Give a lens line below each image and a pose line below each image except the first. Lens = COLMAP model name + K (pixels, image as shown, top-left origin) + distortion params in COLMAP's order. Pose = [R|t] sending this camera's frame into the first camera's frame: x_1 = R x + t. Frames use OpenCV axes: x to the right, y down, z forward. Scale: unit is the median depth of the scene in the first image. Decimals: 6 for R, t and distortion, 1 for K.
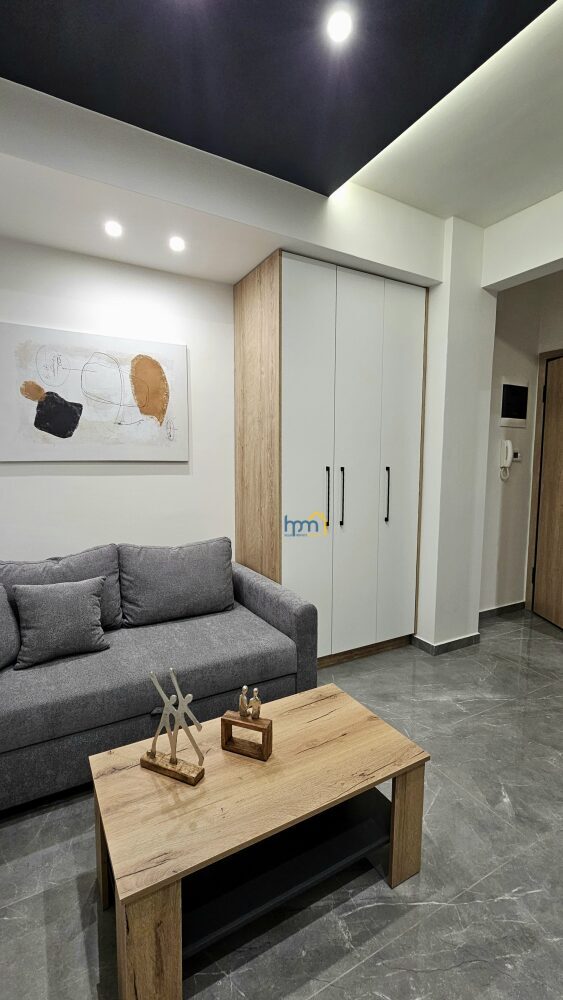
lens RADIAL K [[447.9, 0, 282.2], [0, 447.9, 502.3], [0, 0, 1]] dist [-0.001919, -0.001175]
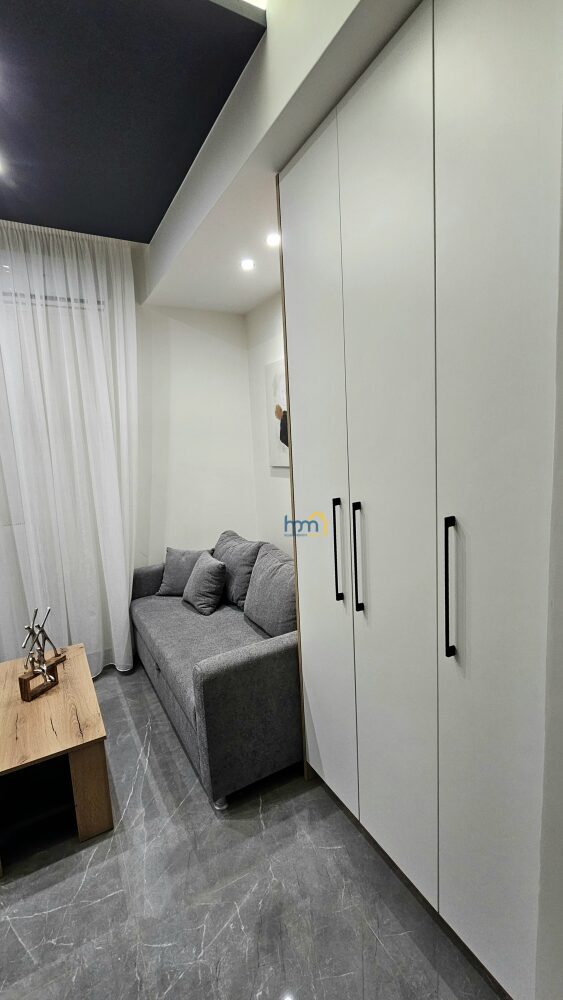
lens RADIAL K [[434.5, 0, 281.3], [0, 434.5, 501.3], [0, 0, 1]] dist [-0.002733, 0.000149]
pose [[-0.009481, 0.130331, -0.991425, 0.756182], [-0.051109, 0.990111, 0.130647, -0.168094], [0.998648, 0.051909, -0.002726, 1.087381]]
